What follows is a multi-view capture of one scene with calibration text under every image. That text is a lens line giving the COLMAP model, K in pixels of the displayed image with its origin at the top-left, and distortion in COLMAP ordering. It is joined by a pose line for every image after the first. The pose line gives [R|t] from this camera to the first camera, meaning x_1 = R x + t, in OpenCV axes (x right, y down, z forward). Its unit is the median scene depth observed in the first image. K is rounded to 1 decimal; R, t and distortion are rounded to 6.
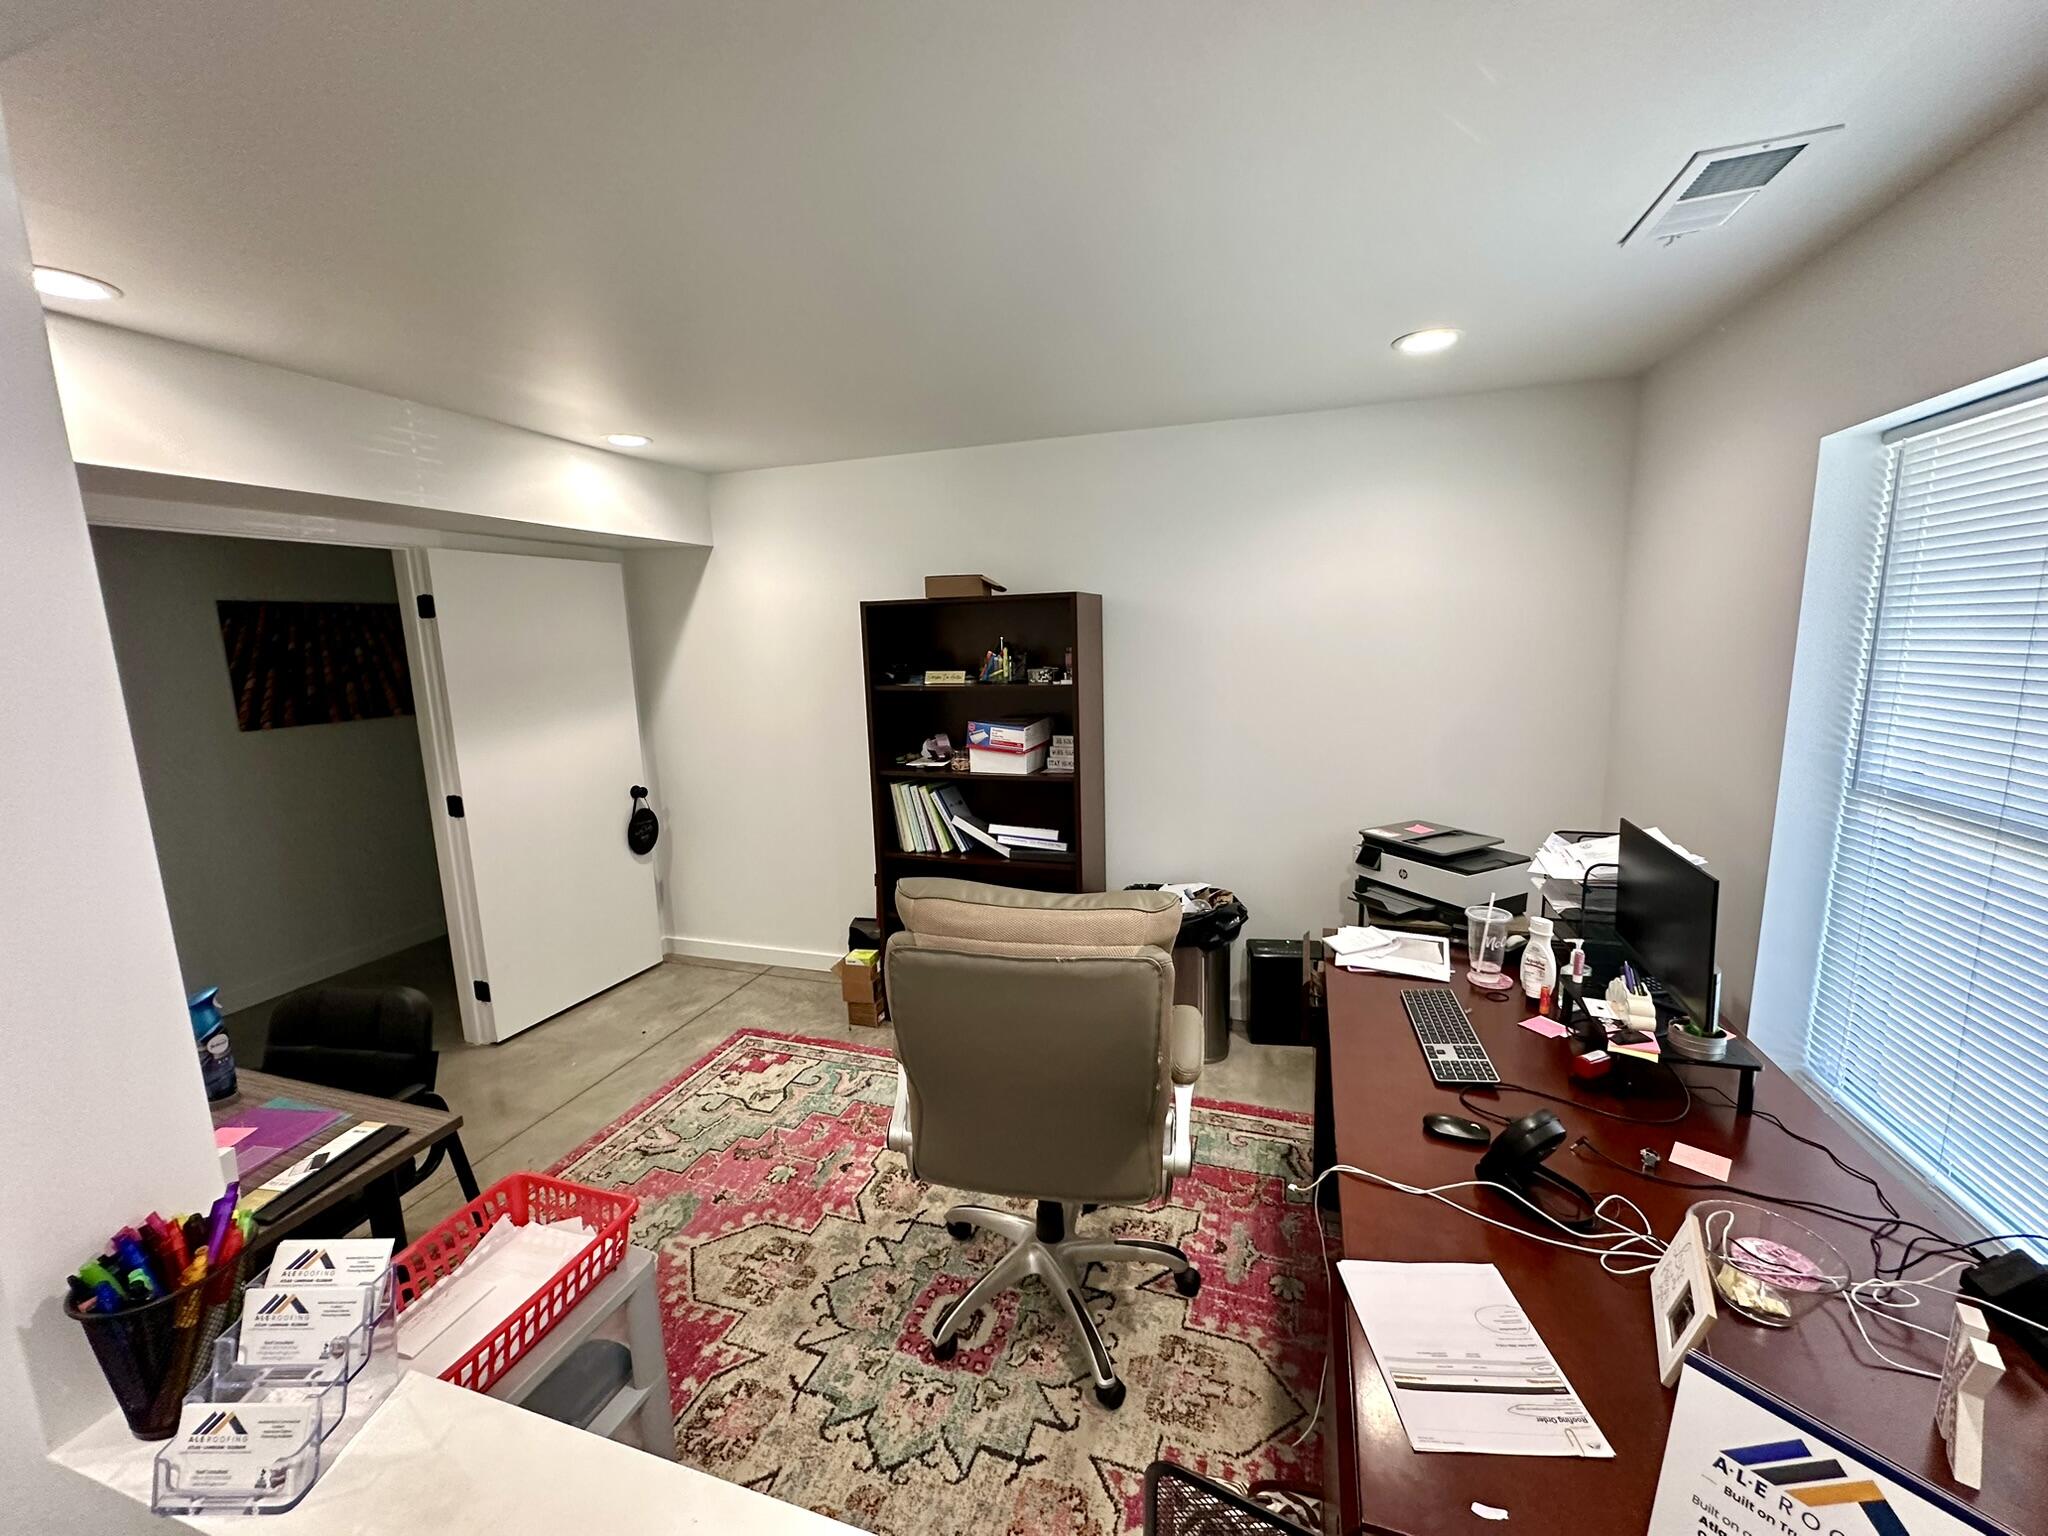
lens RADIAL K [[823.7, 0, 1031.4], [0, 823.7, 776.0], [0, 0, 1]] dist [-0.001284, 0.000520]
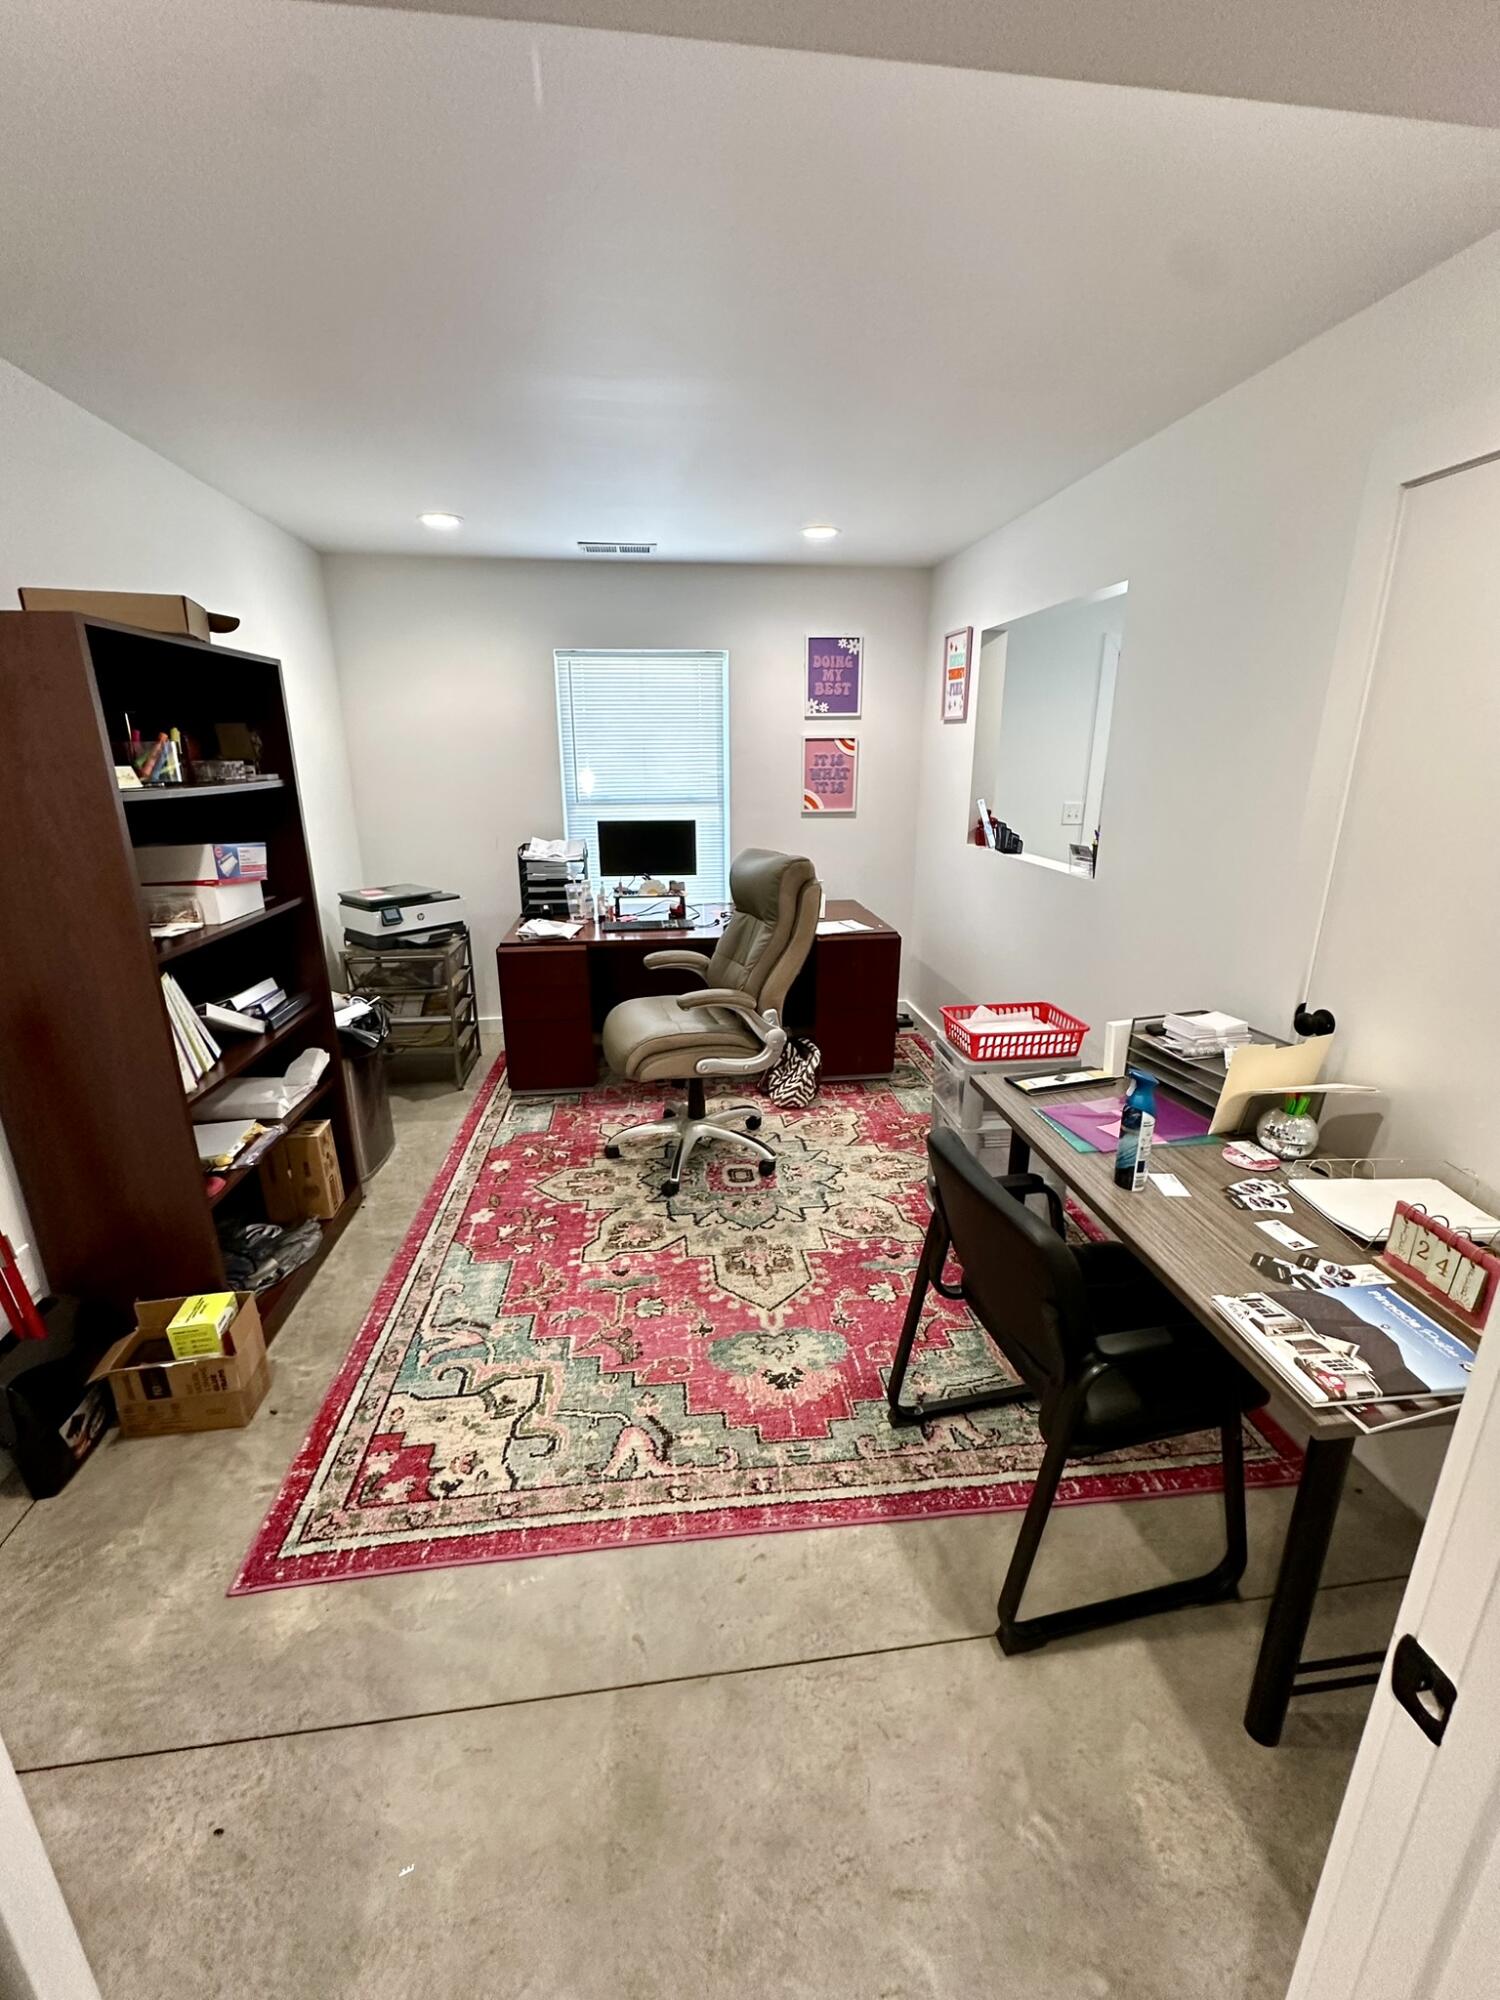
lens RADIAL K [[804.4, 0, 757.6], [0, 804.4, 990.5], [0, 0, 1]] dist [-0.001284, 0.000520]
pose [[-0.424024, -0.232696, 0.875247, -1.098885], [0.170497, 0.928637, 0.329490, -0.123614], [-0.889458, 0.288938, -0.354090, 1.153619]]
